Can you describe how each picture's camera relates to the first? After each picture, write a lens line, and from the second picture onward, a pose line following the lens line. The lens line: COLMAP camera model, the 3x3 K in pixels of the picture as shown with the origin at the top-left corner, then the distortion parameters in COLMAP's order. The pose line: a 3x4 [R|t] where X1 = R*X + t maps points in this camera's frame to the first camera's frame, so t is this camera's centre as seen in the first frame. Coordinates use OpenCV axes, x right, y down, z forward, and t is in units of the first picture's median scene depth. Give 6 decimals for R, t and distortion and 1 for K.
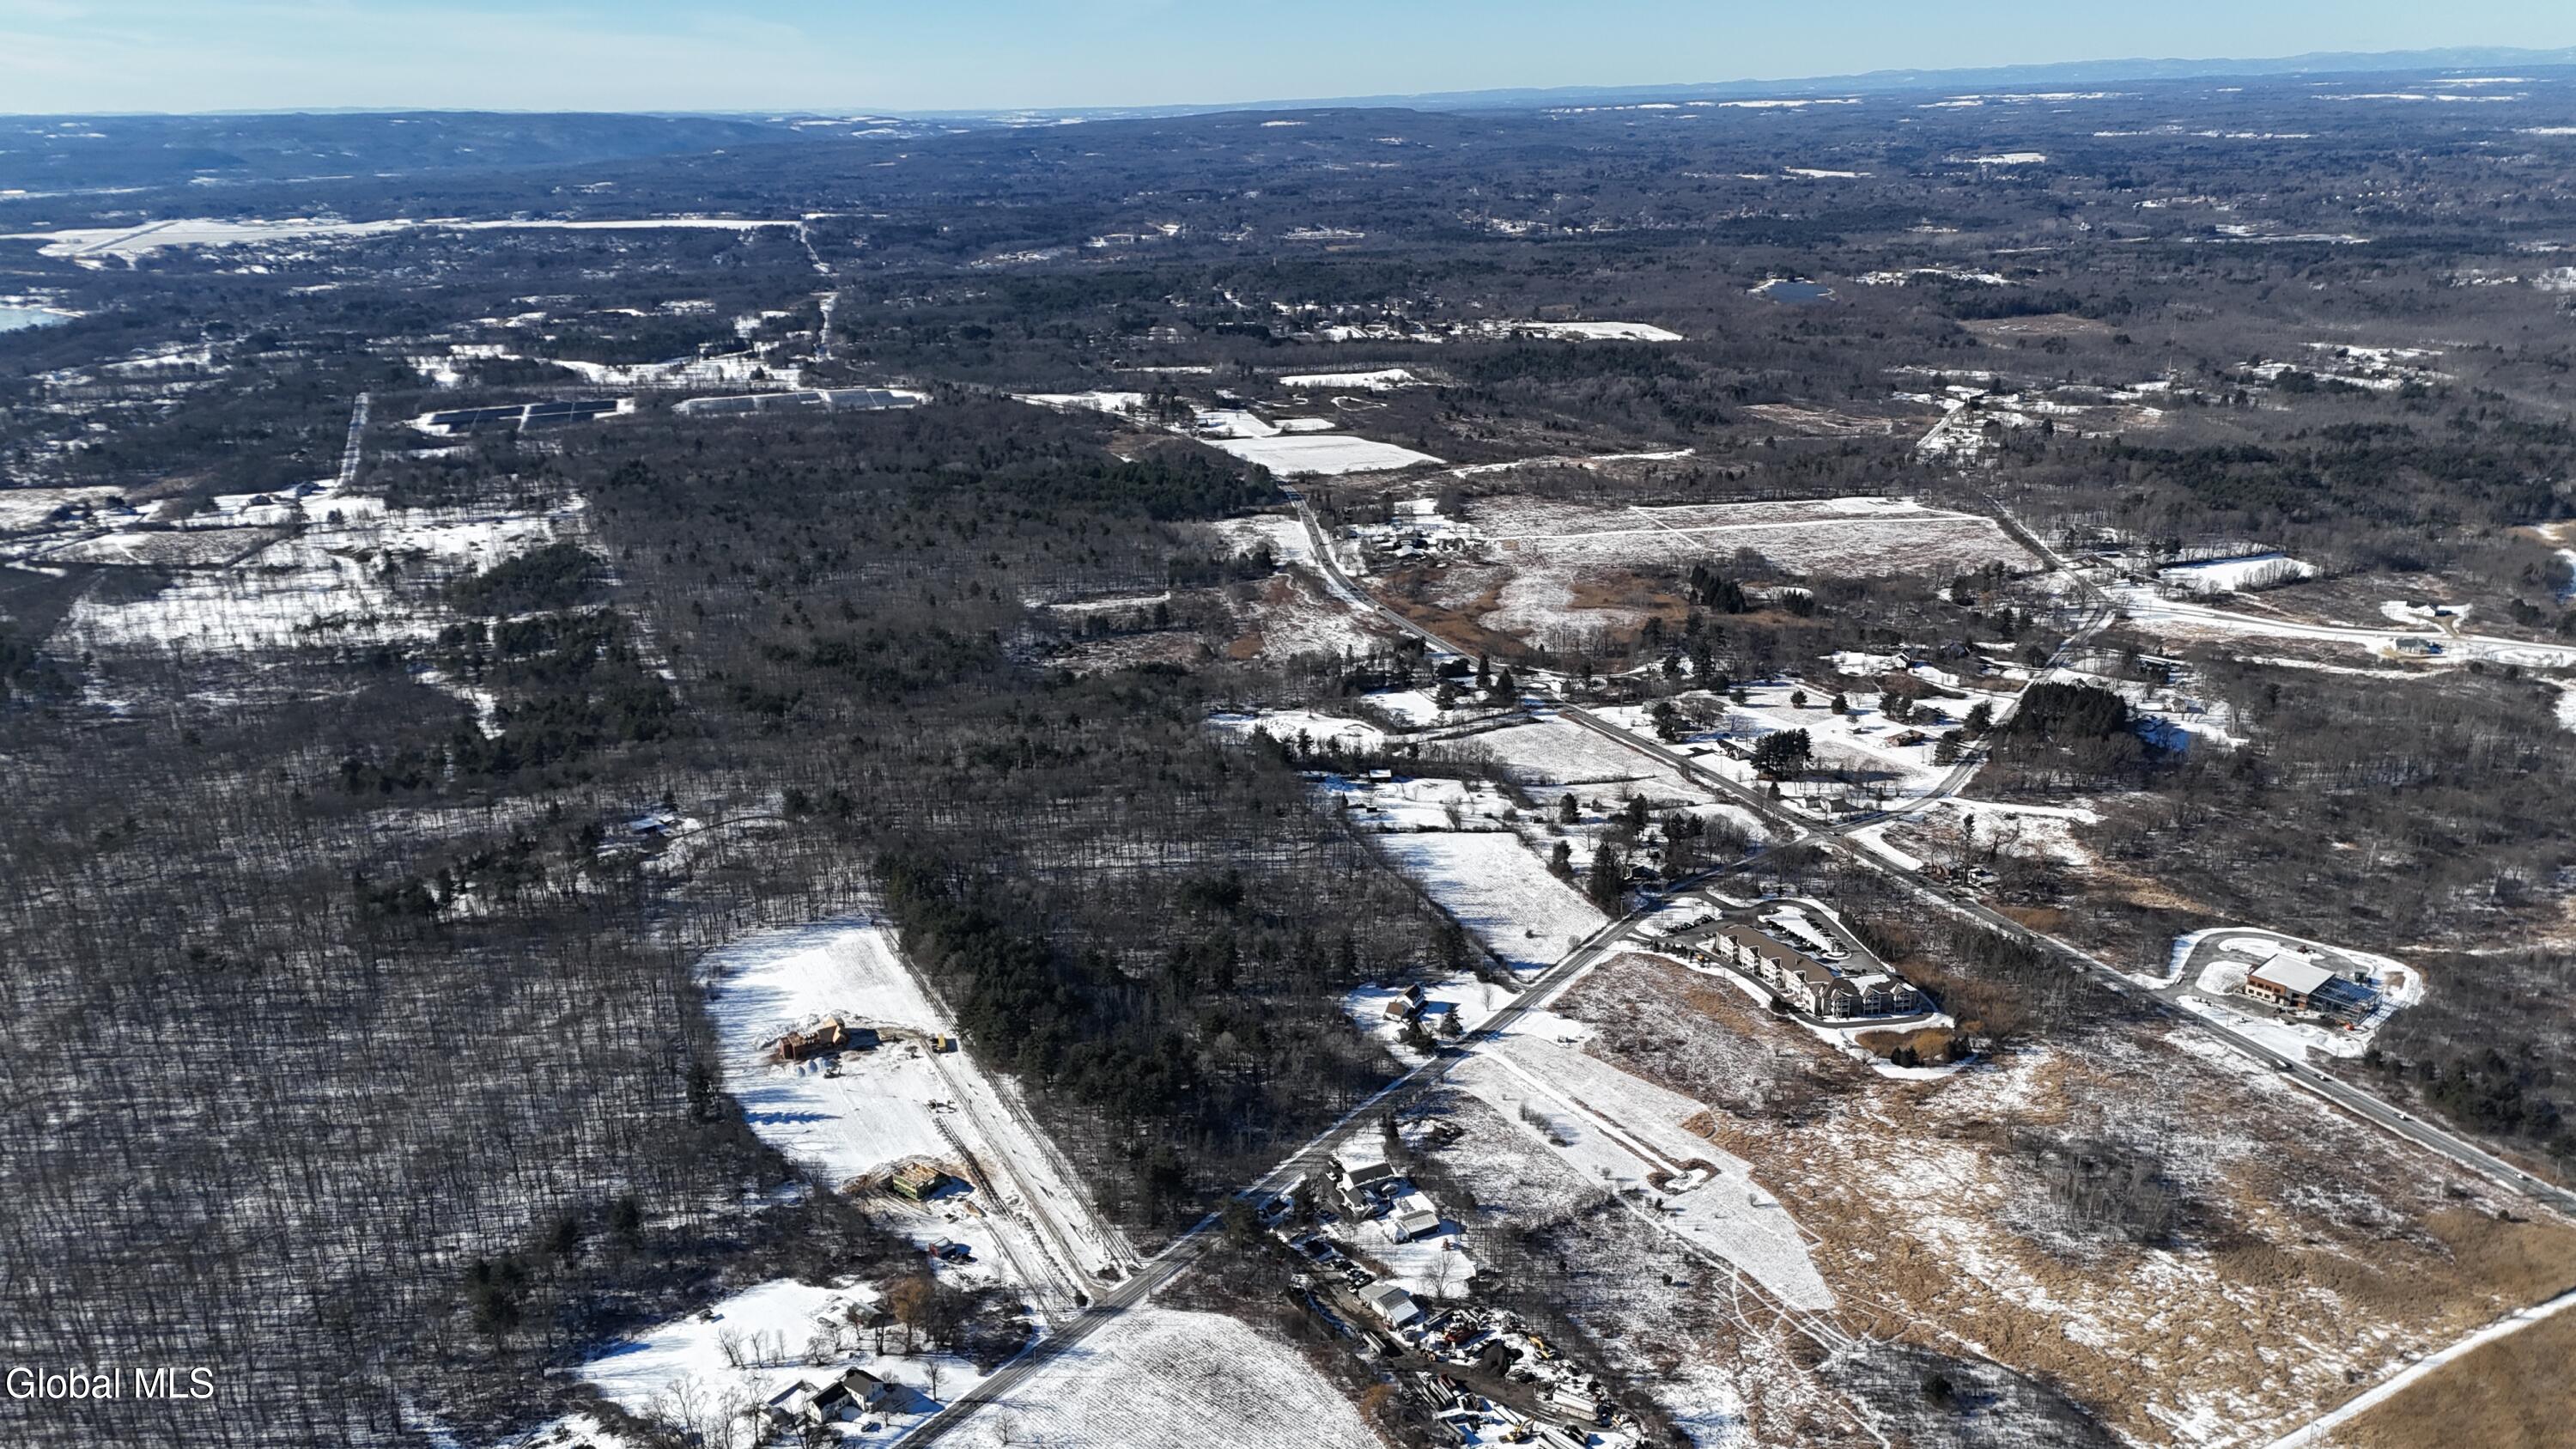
lens RADIAL K [[1872.6, 0, 1298.0], [0, 1872.6, 692.4], [0, 0, 1]] dist [0.139147, -0.229232]
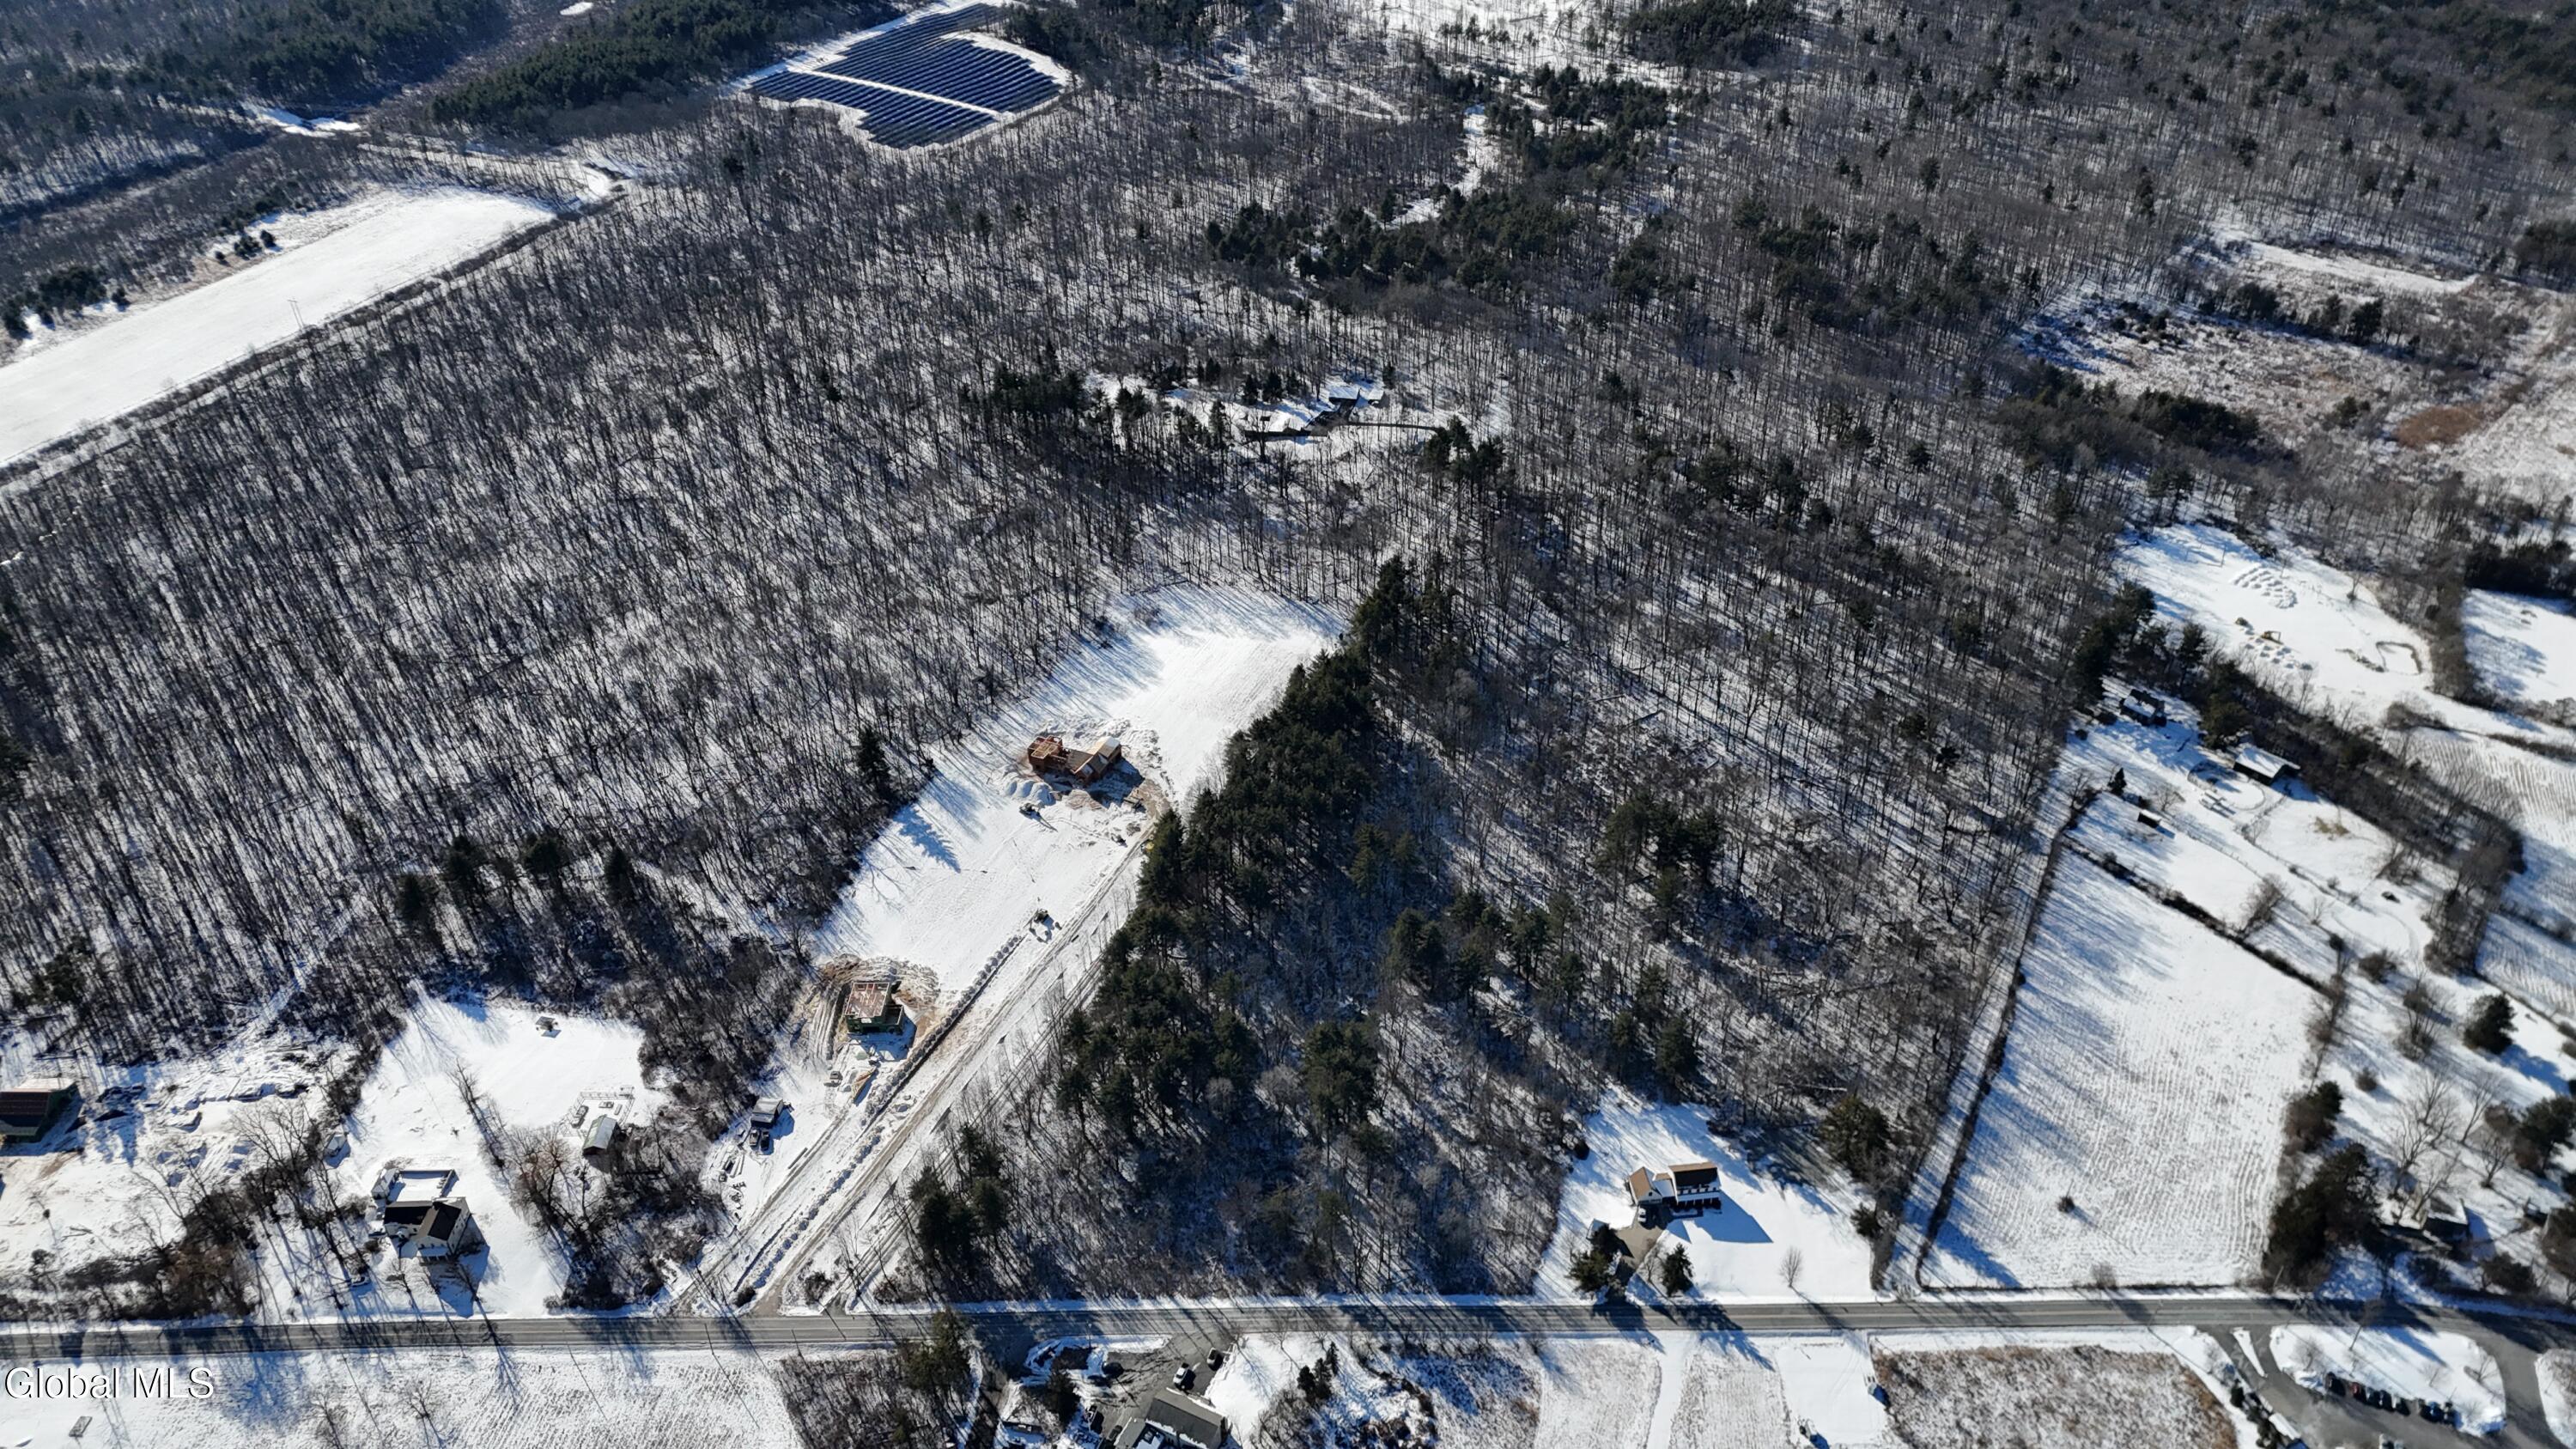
lens RADIAL K [[1881.1, 0, 1294.5], [0, 1881.1, 715.1], [0, 0, 1]] dist [0.072289, -0.056270]
pose [[0.610854, 0.466415, -0.639777, 0.294951], [-0.234716, 0.878416, 0.416285, -0.180384], [0.756152, -0.104123, 0.646059, 0.549088]]
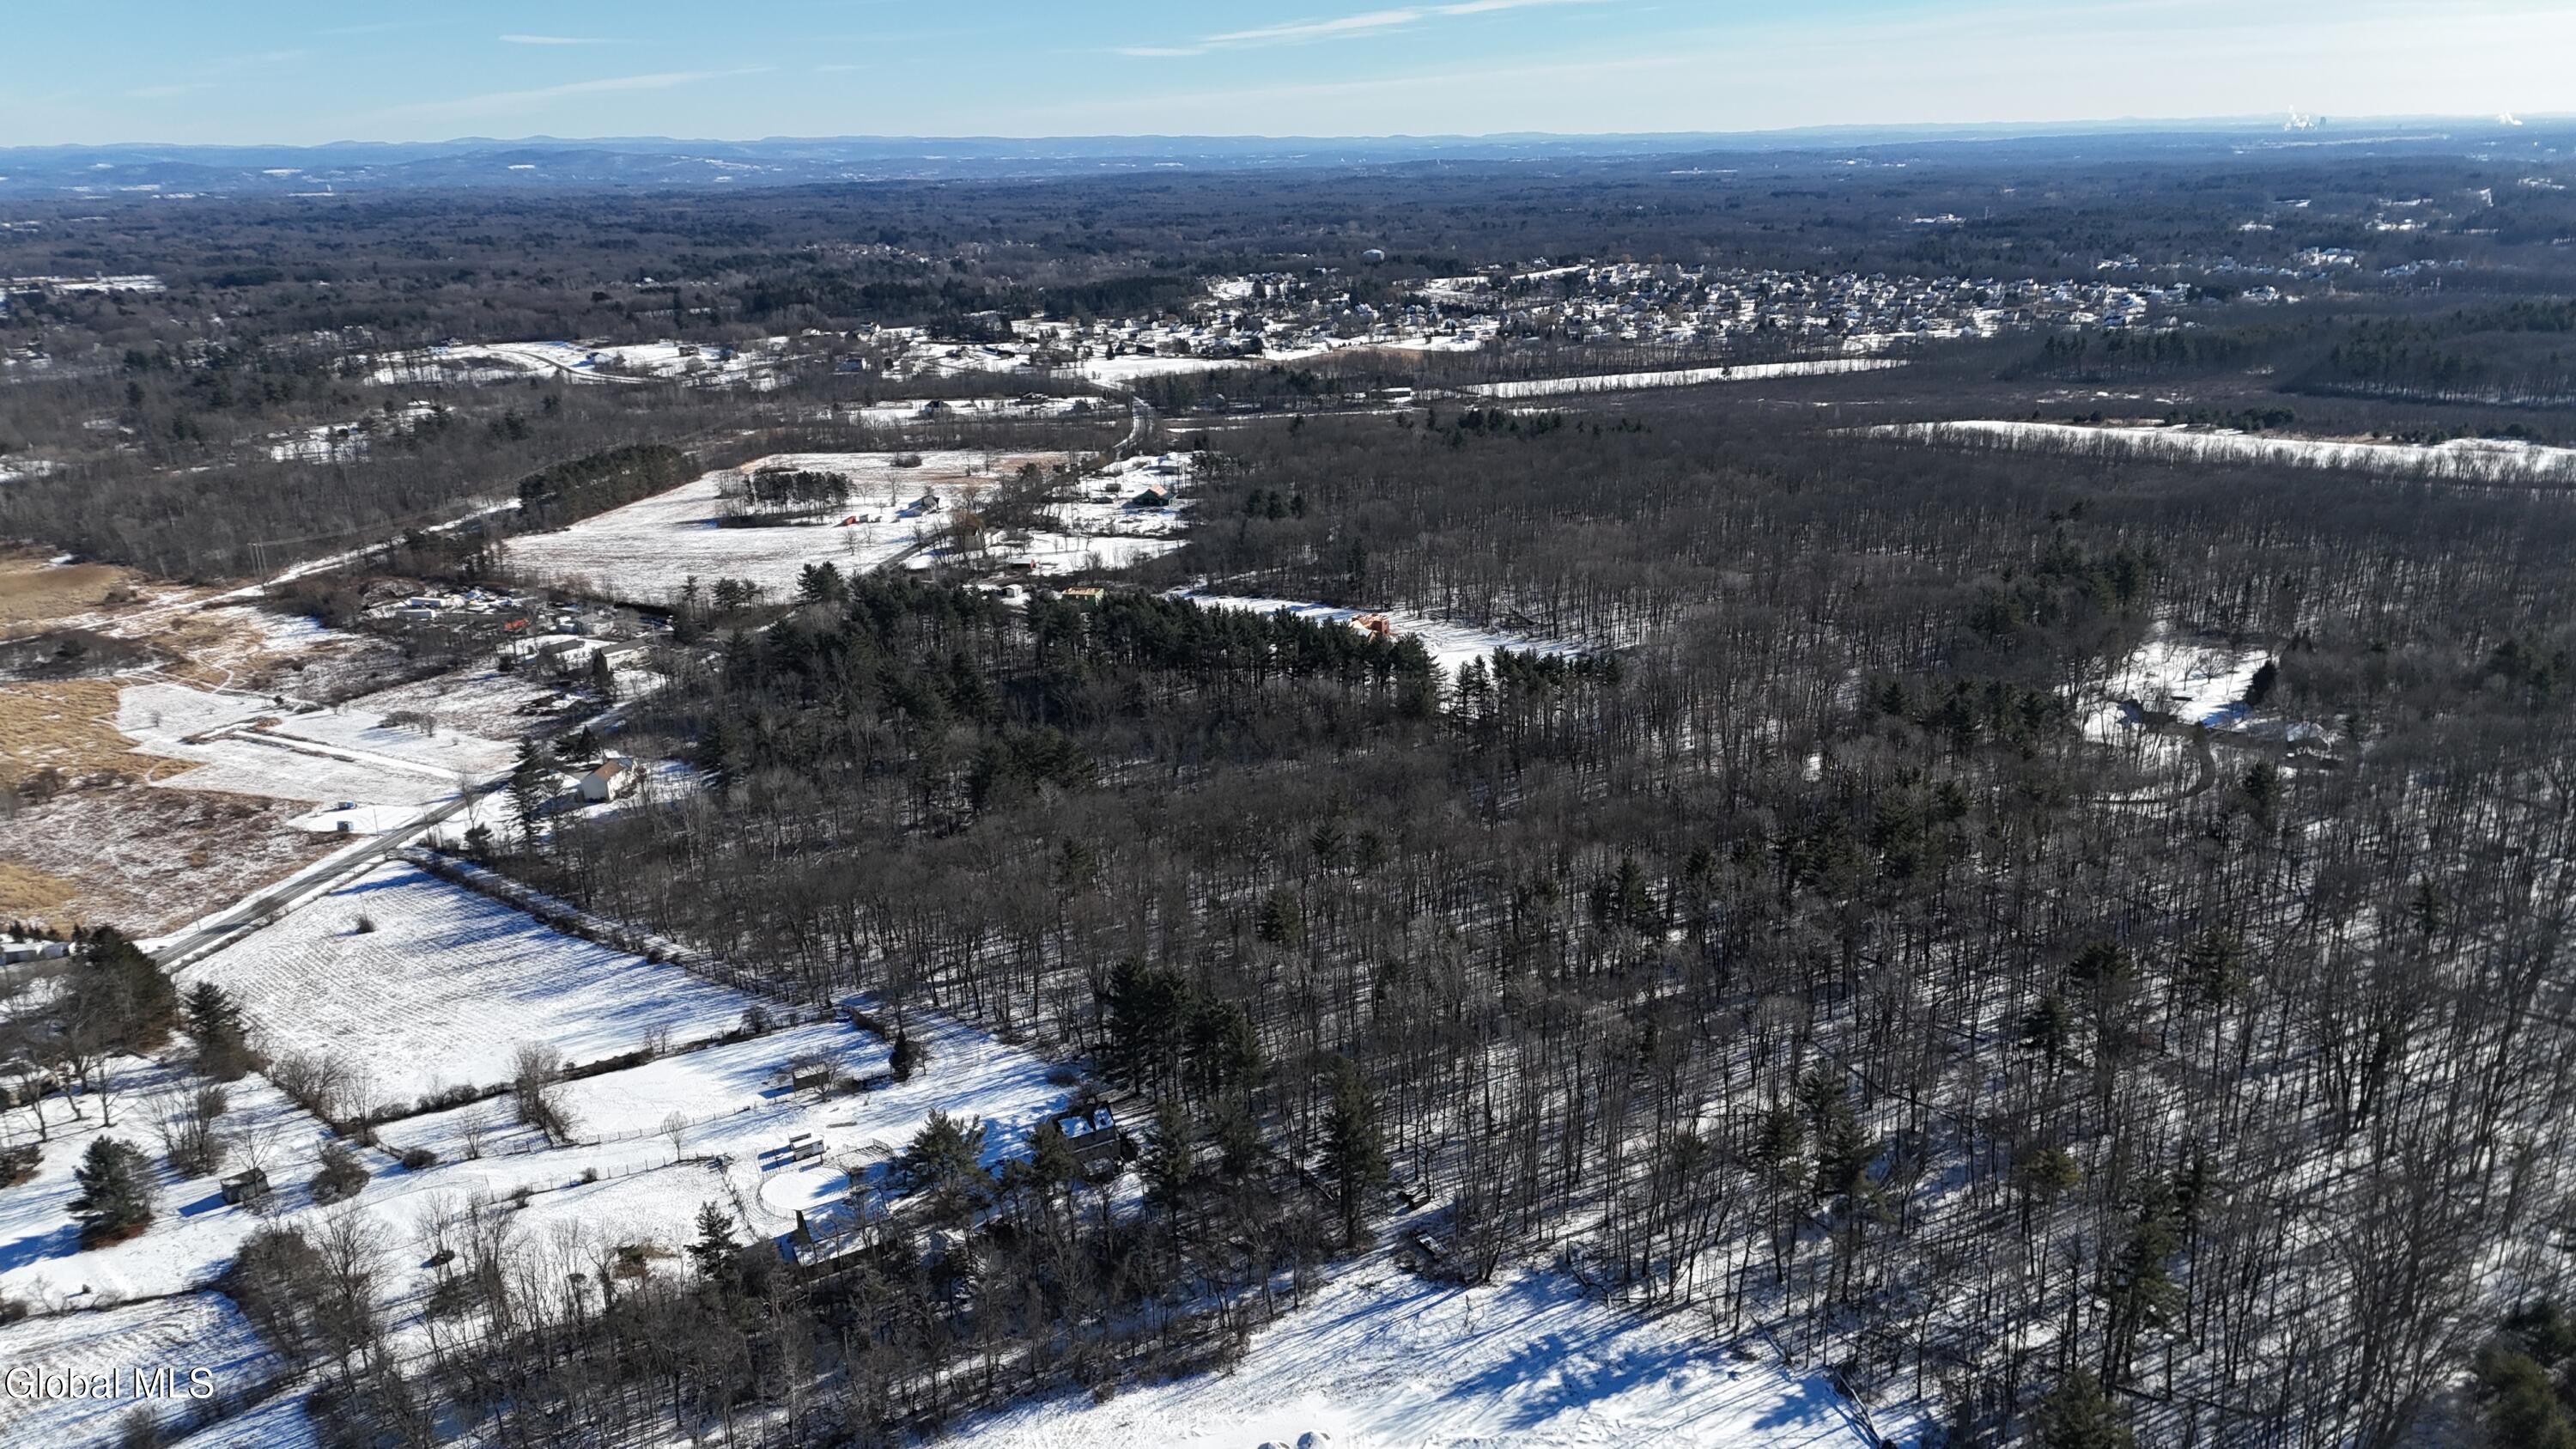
lens RADIAL K [[1881.1, 0, 1294.5], [0, 1881.1, 715.1], [0, 0, 1]] dist [0.072289, -0.056270]
pose [[-0.894720, 0.168850, -0.413480, 0.112915], [-0.095744, 0.831748, 0.546835, -0.223702], [0.436244, 0.528852, -0.728015, 1.561936]]
